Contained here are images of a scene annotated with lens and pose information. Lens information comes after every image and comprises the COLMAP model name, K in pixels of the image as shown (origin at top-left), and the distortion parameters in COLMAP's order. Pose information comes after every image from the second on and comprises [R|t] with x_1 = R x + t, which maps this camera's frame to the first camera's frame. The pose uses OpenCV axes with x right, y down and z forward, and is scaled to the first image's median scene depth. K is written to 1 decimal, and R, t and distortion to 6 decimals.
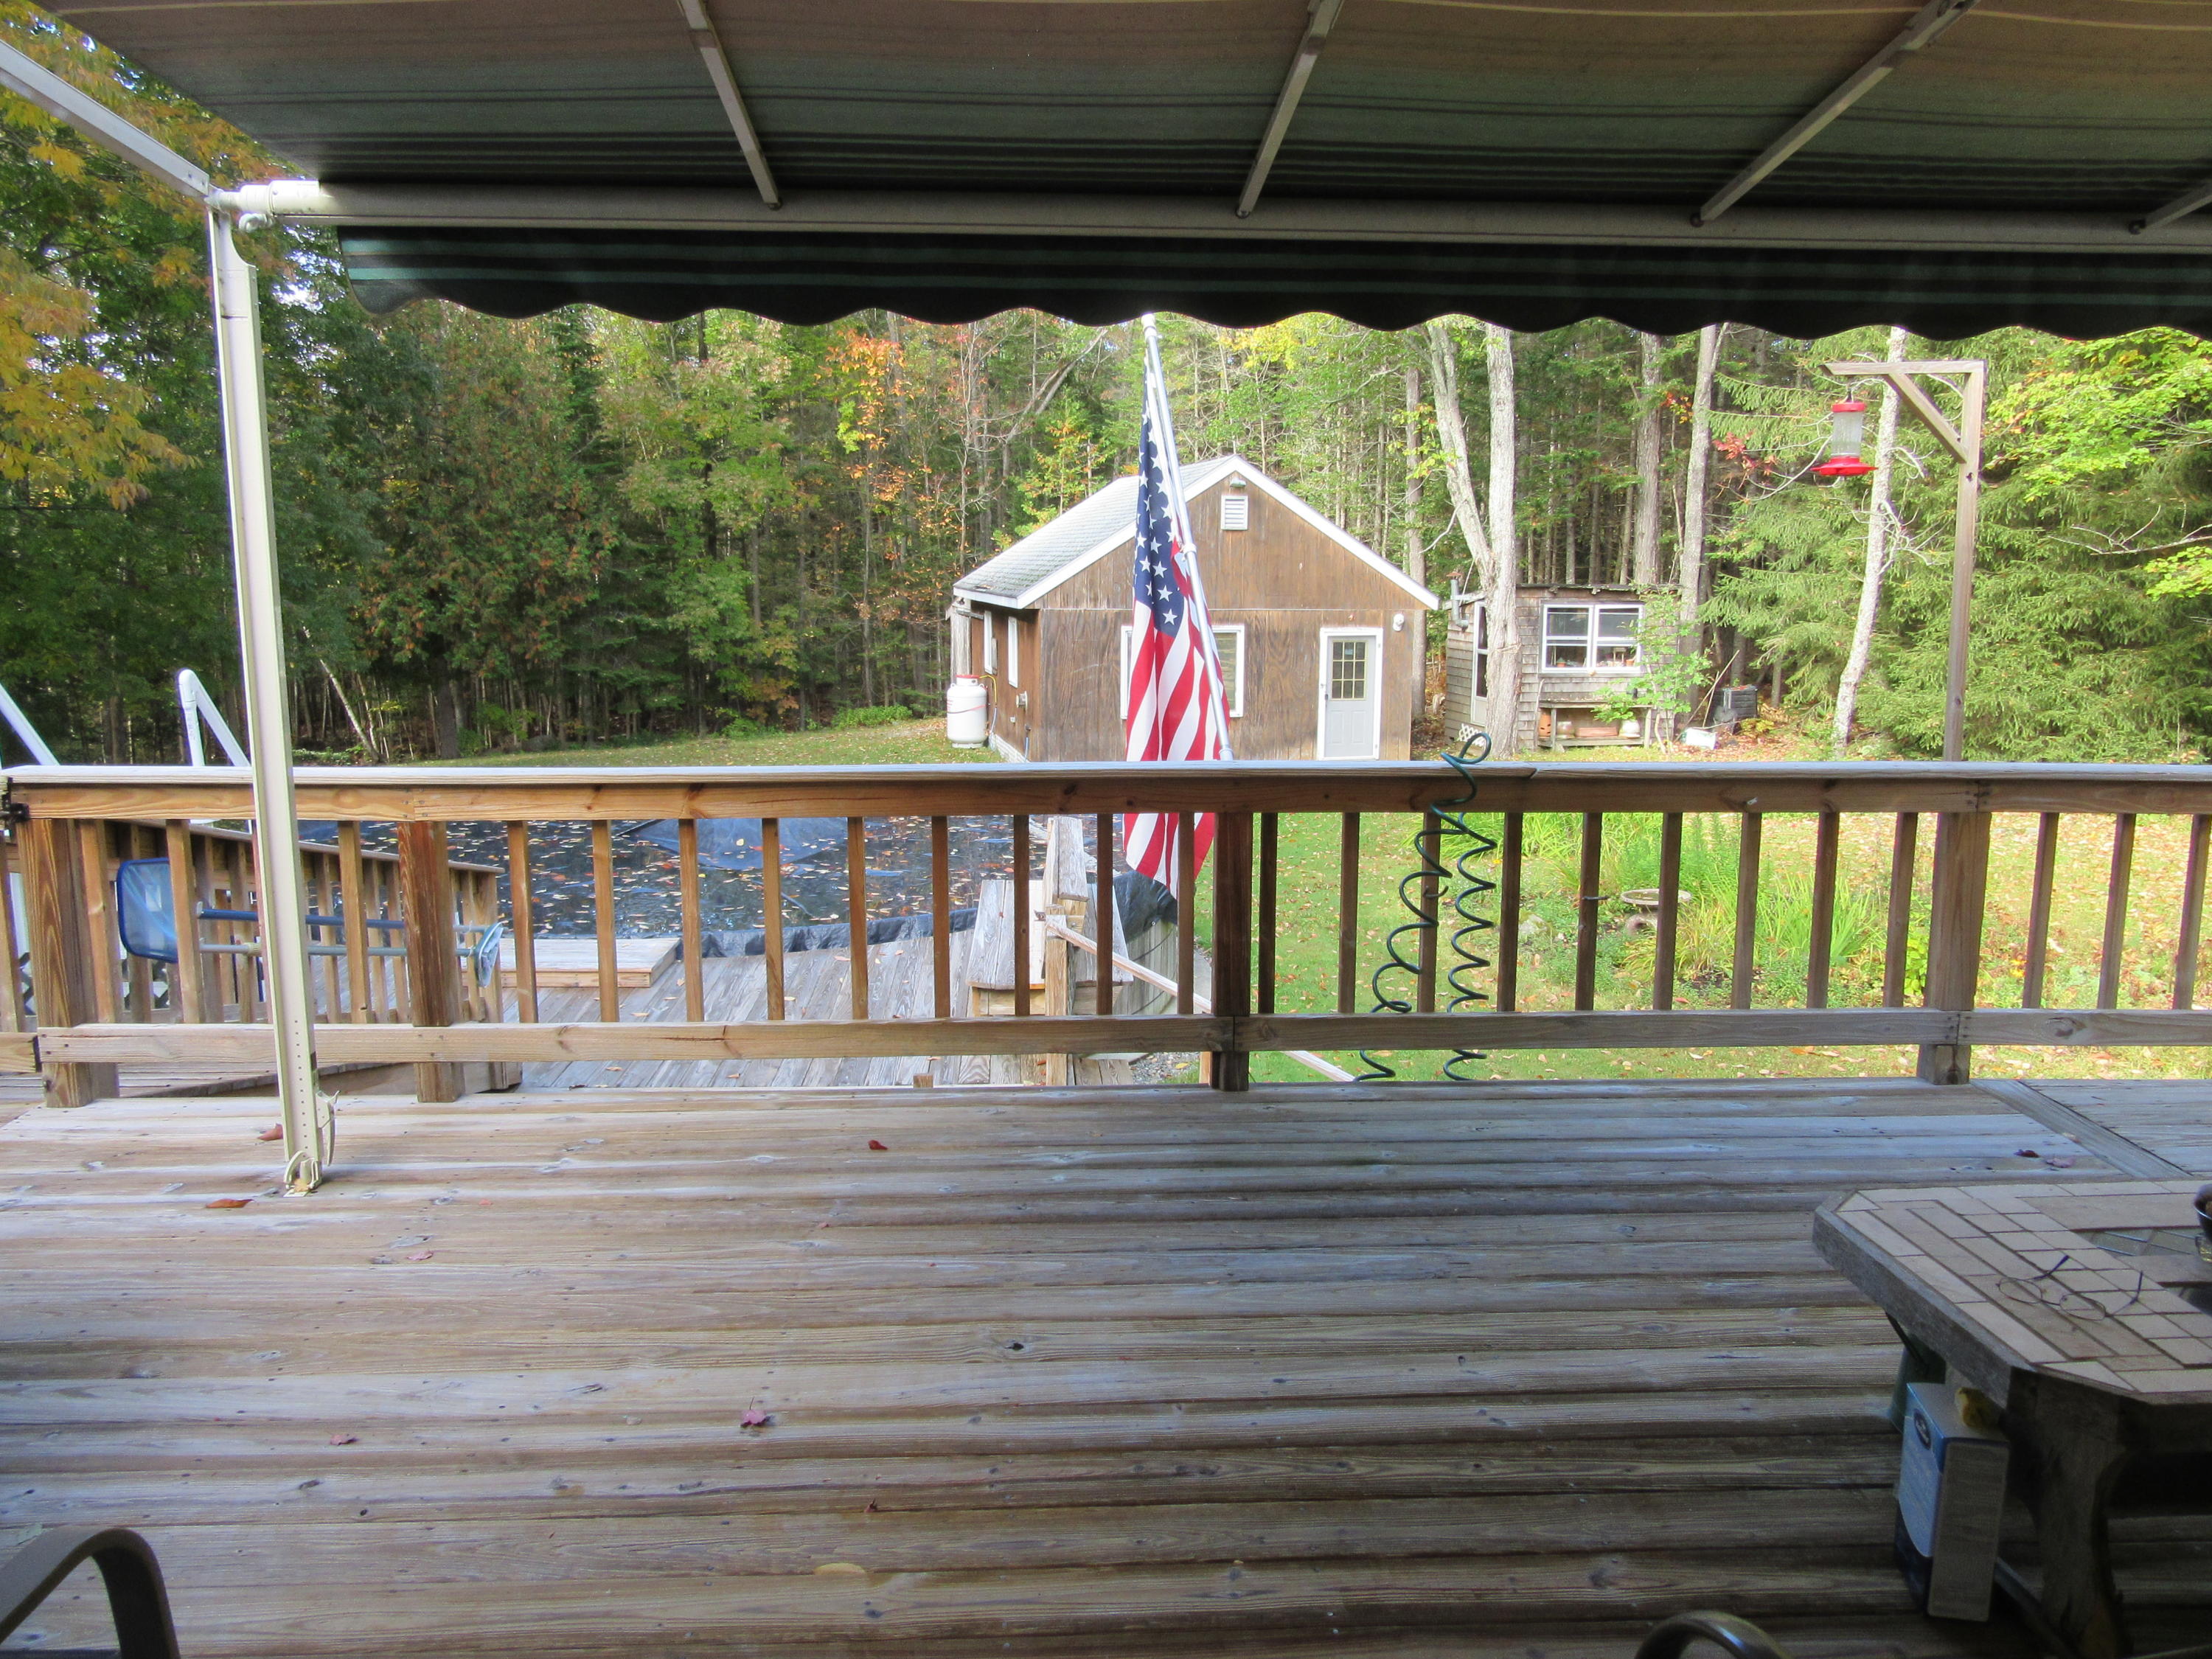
lens RADIAL K [[1651.0, 0, 1095.0], [0, 1651.0, 832.0], [0, 0, 1]] dist [-0.033677, 0.016944]
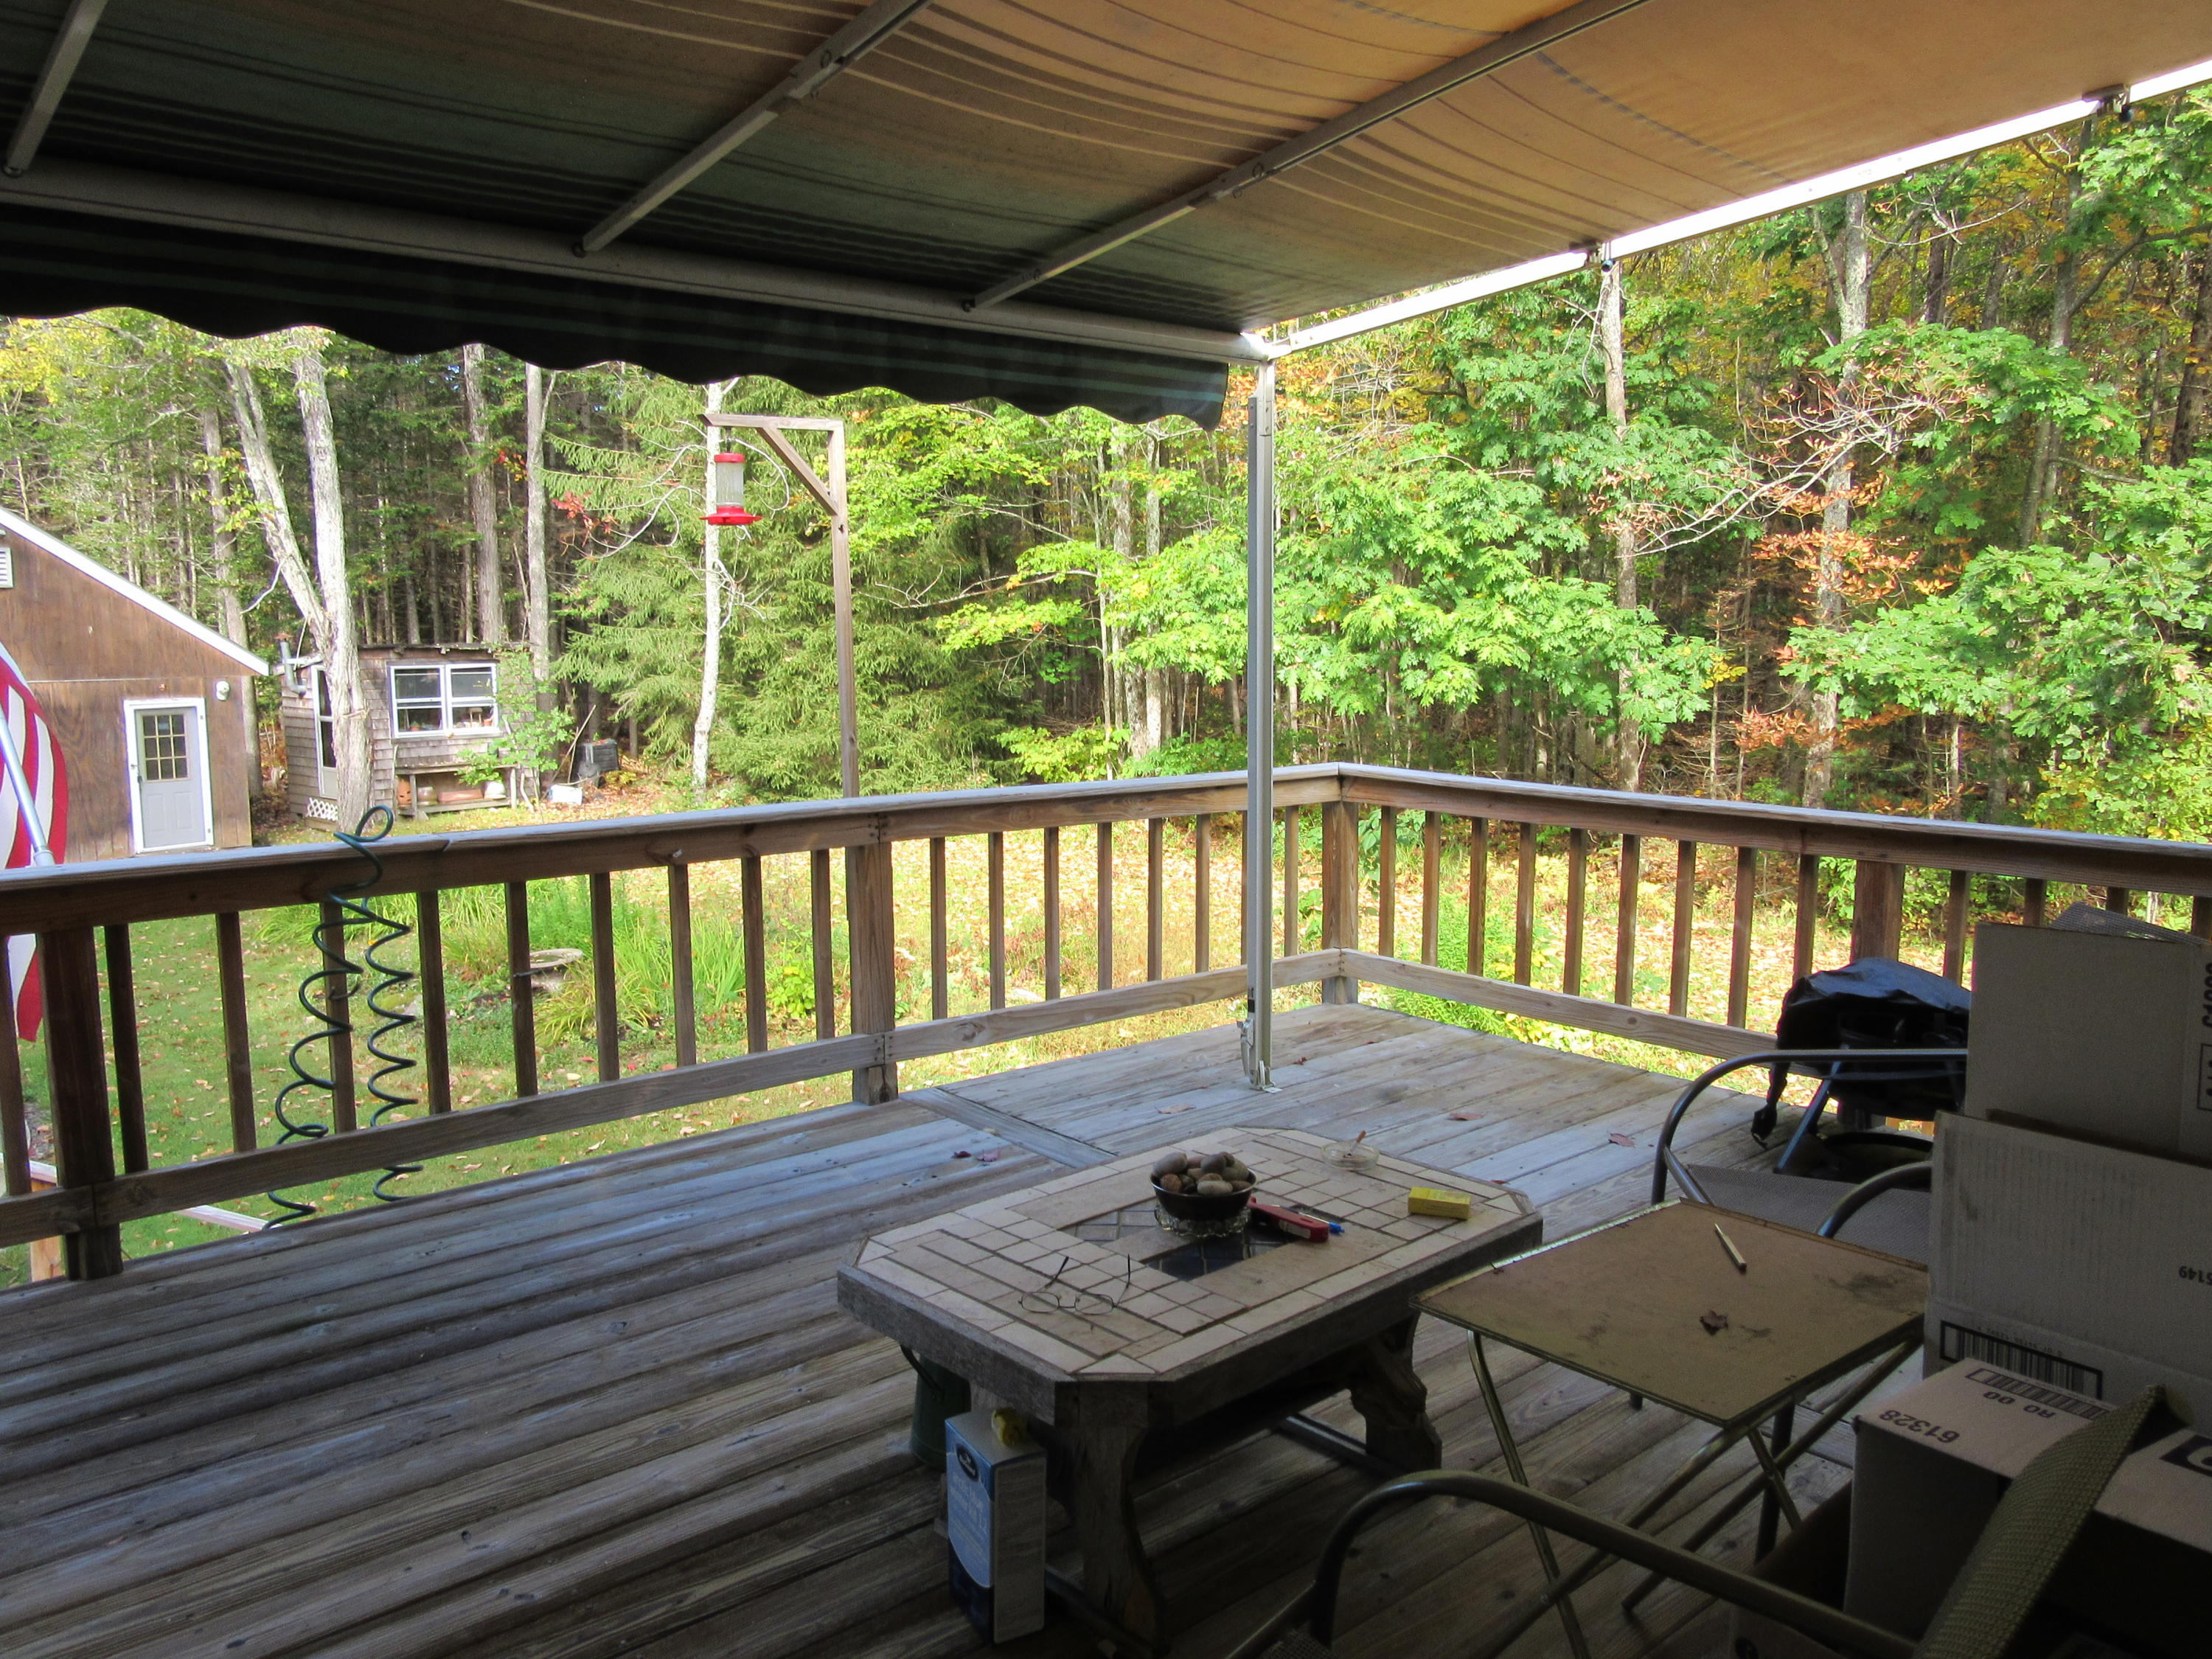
lens RADIAL K [[1651.0, 0, 1108.6], [0, 1651.0, 825.2], [0, 0, 1]] dist [-0.033677, 0.016944]
pose [[0.777413, -0.084189, 0.623330, -0.010563], [0.108733, 0.994070, -0.001348, -0.005968], [-0.619520, 0.068824, 0.781958, 0.067658]]
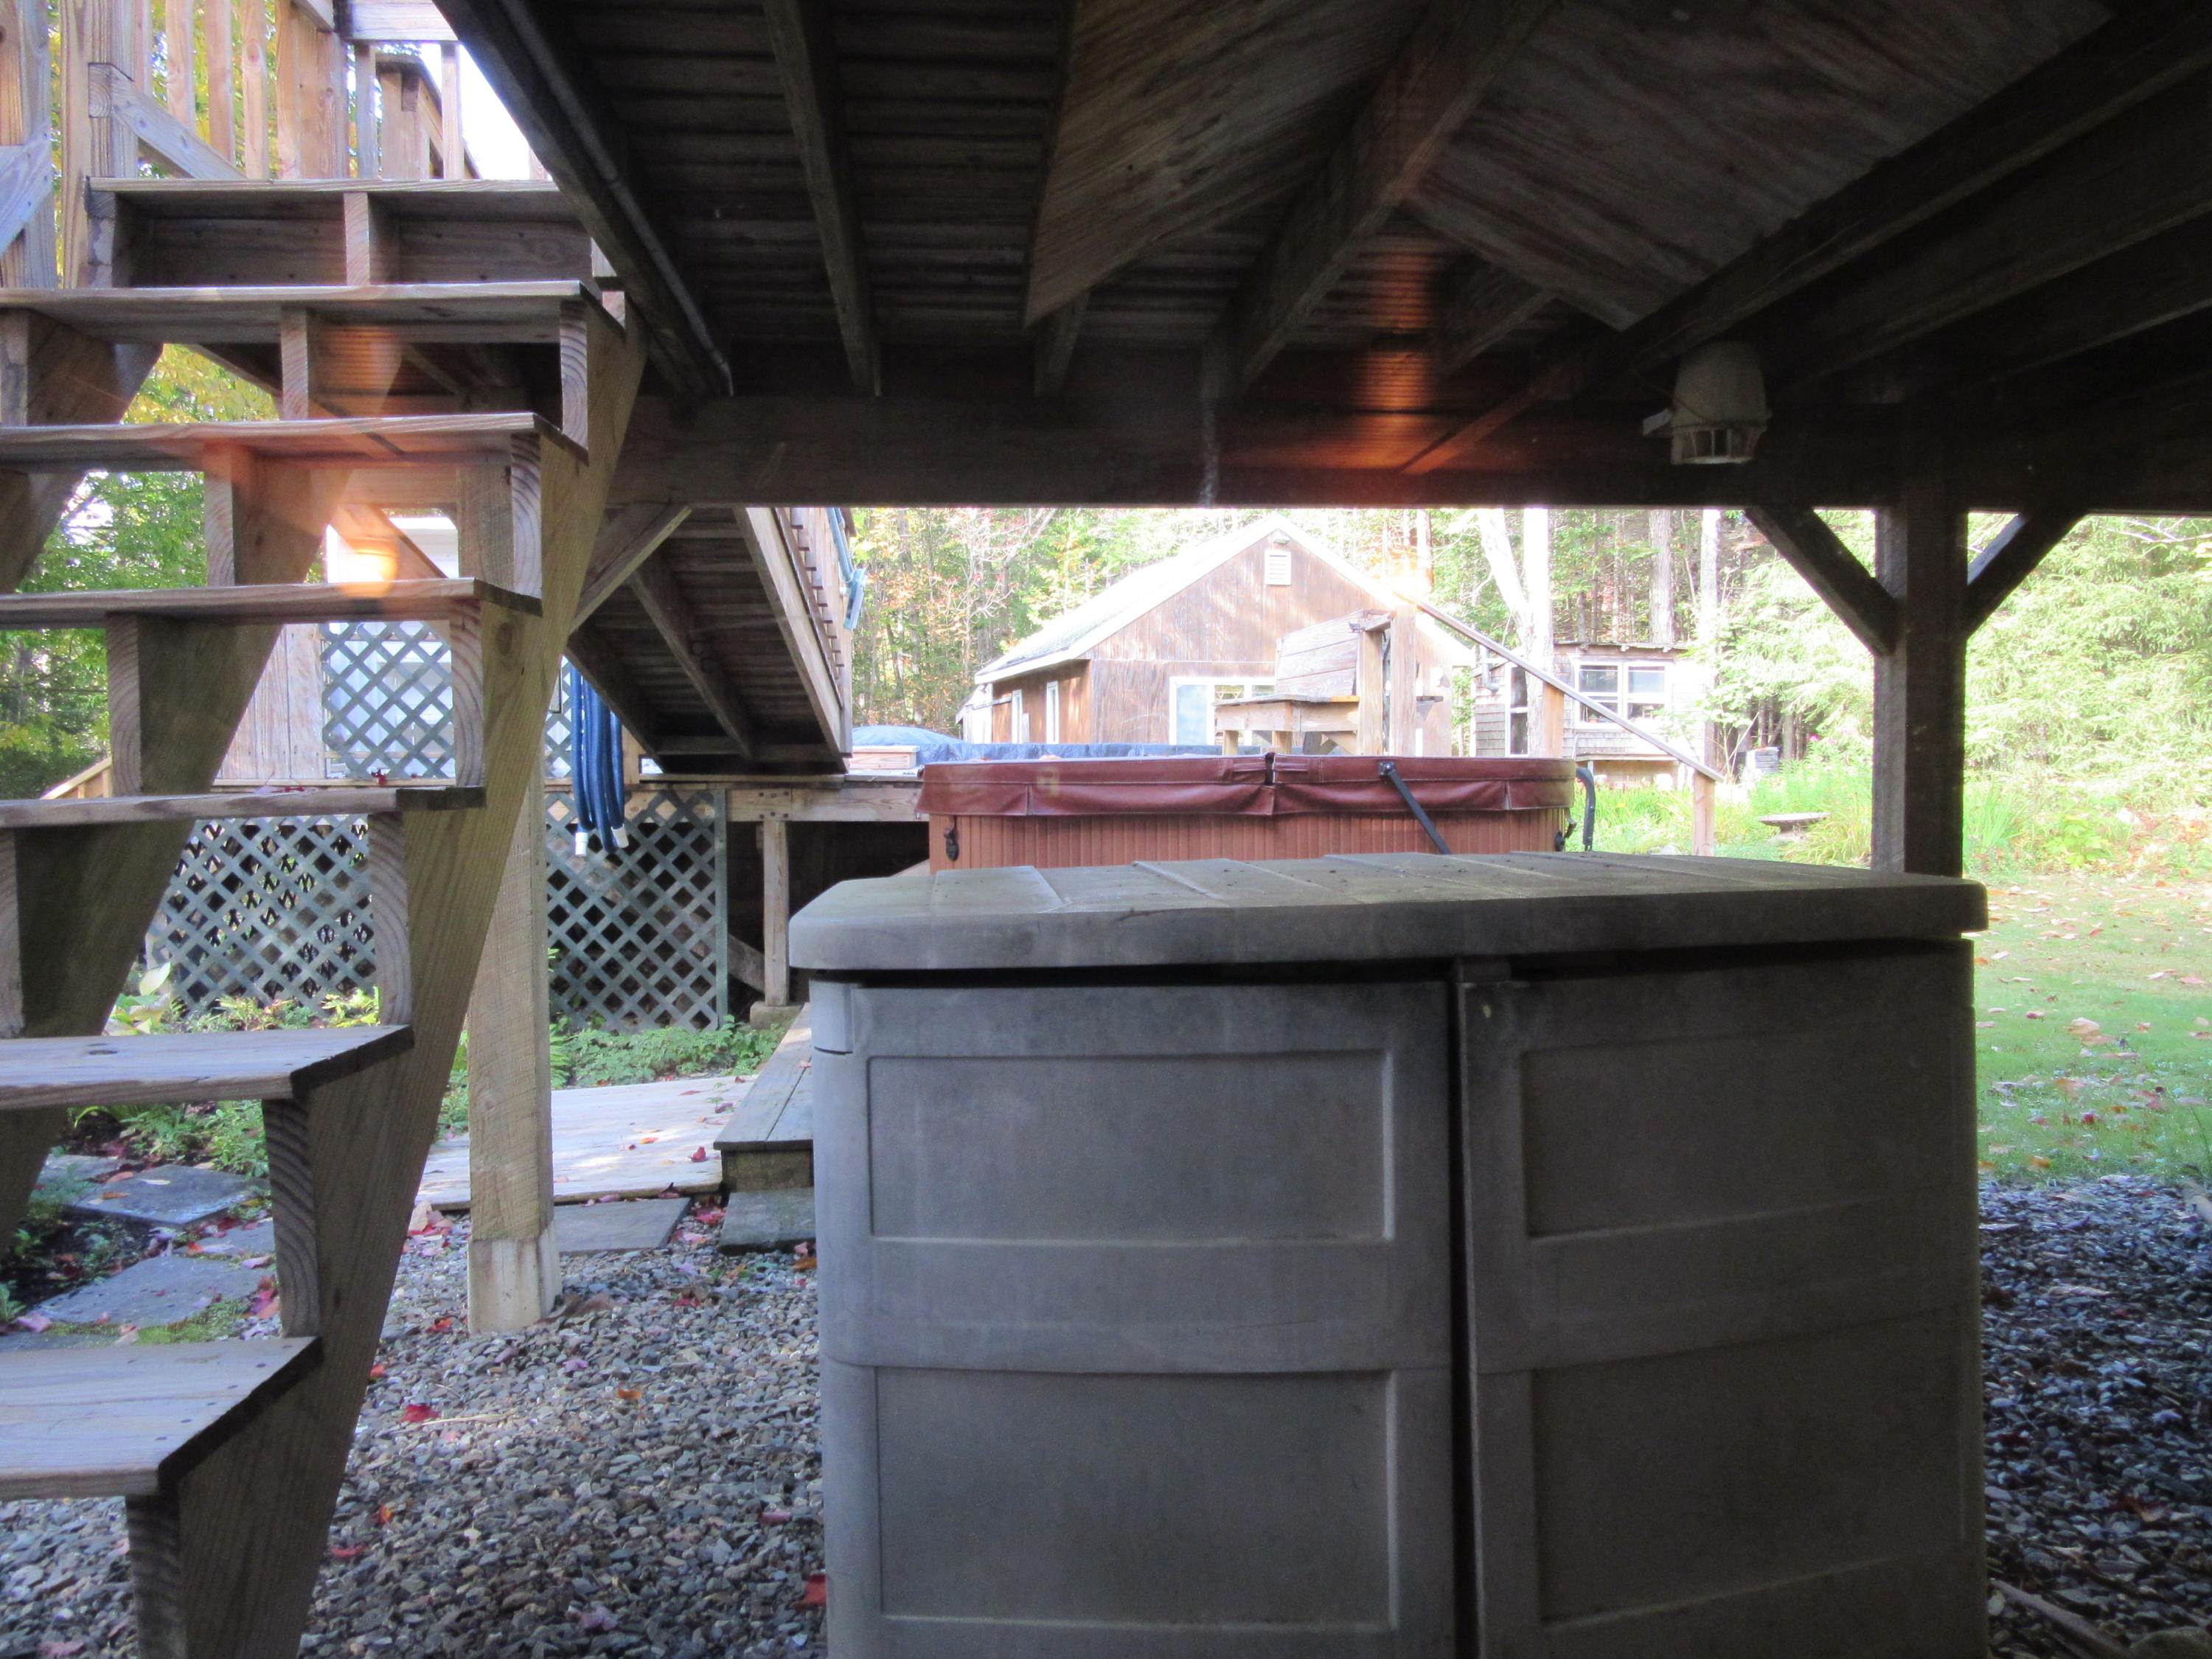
lens RADIAL K [[1651.0, 0, 1105.2], [0, 1651.0, 824.0], [0, 0, 1]] dist [-0.033677, 0.016944]
pose [[0.998958, -0.007052, 0.045096, -0.363031], [0.012527, 0.992412, -0.122314, 0.457602], [-0.043891, 0.122752, 0.991466, 0.051820]]
